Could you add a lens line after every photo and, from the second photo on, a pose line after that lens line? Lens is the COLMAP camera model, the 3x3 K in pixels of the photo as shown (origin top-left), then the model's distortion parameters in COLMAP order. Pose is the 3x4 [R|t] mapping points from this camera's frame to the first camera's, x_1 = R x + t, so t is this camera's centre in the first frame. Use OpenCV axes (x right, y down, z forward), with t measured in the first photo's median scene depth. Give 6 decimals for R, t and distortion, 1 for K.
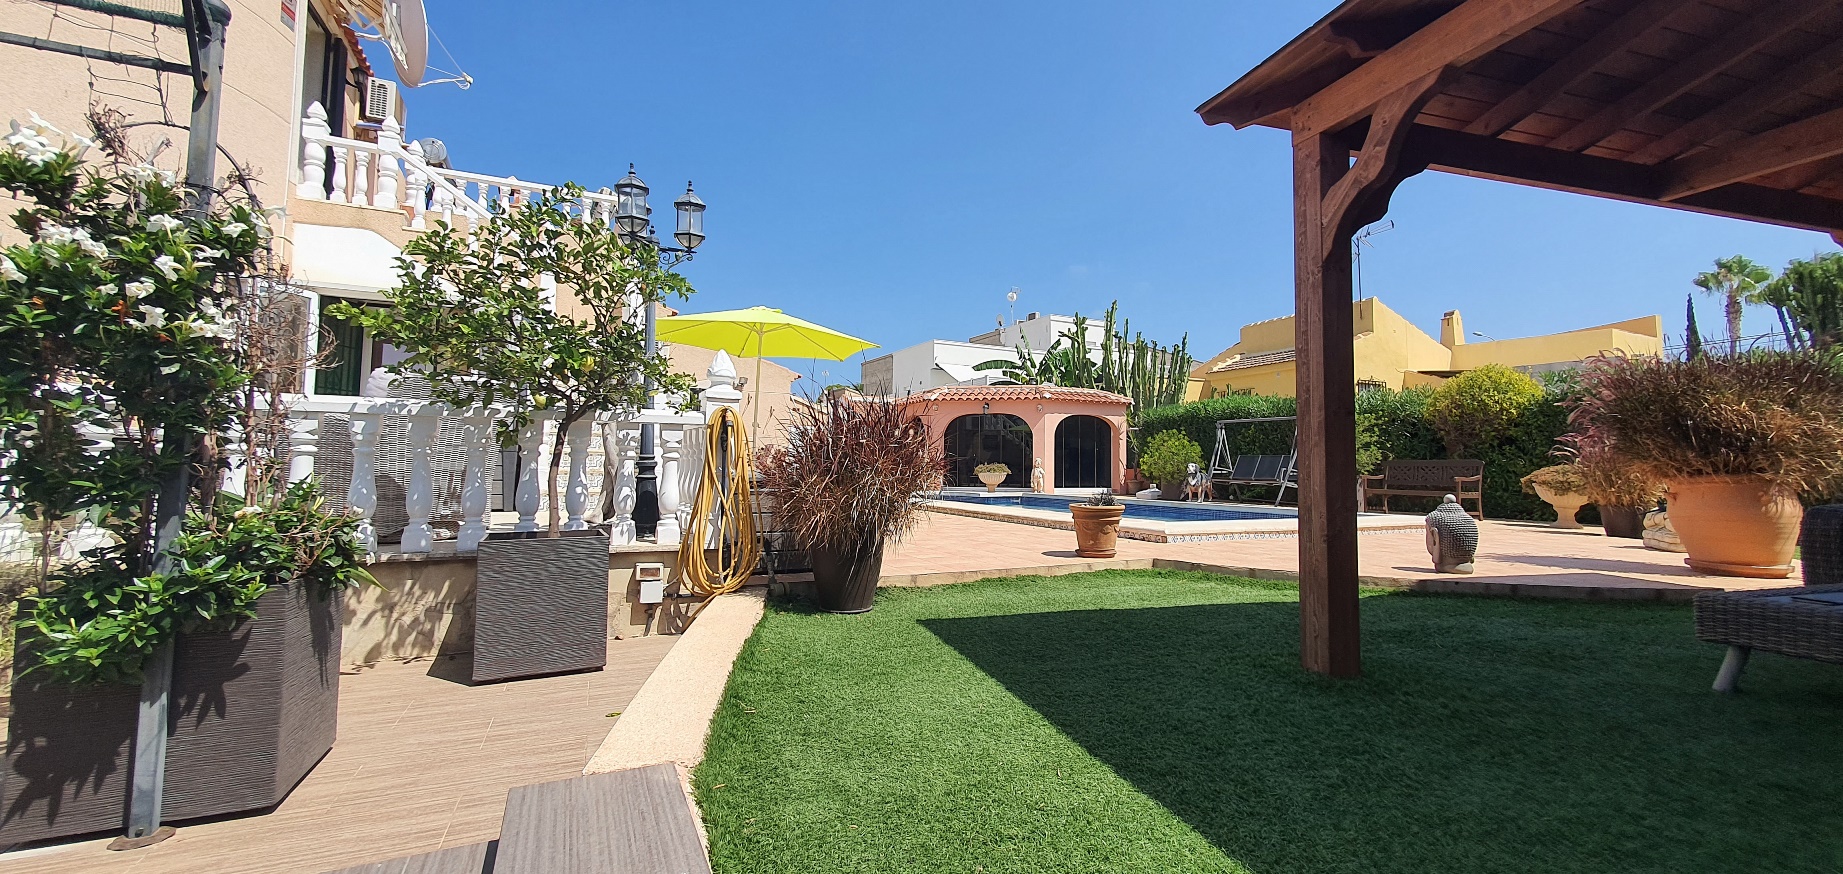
lens RADIAL K [[740.4, 0, 914.4], [0, 740.4, 424.8], [0, 0, 1]] dist [0.003971, -0.001980]
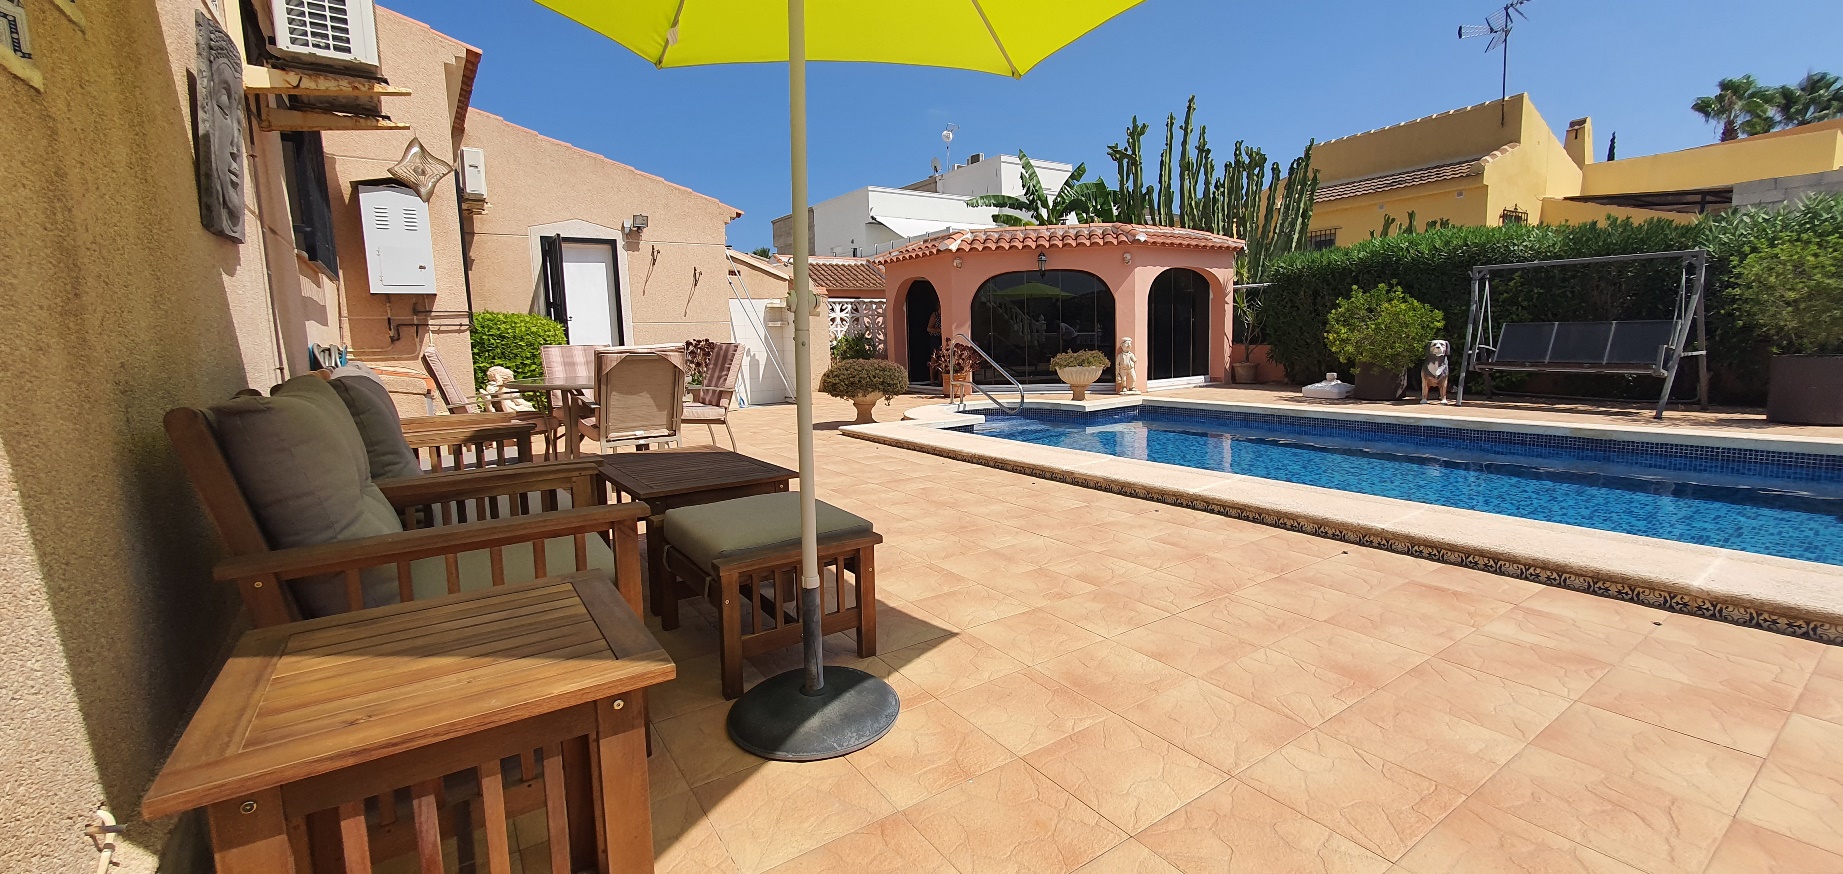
lens RADIAL K [[740.4, 0, 924.9], [0, 740.4, 434.7], [0, 0, 1]] dist [0.003971, -0.001980]
pose [[0.989781, -0.057907, 0.130312, -0.093322], [0.031950, 0.980659, 0.193100, -0.001641], [-0.138973, -0.186963, 0.972487, 0.348796]]
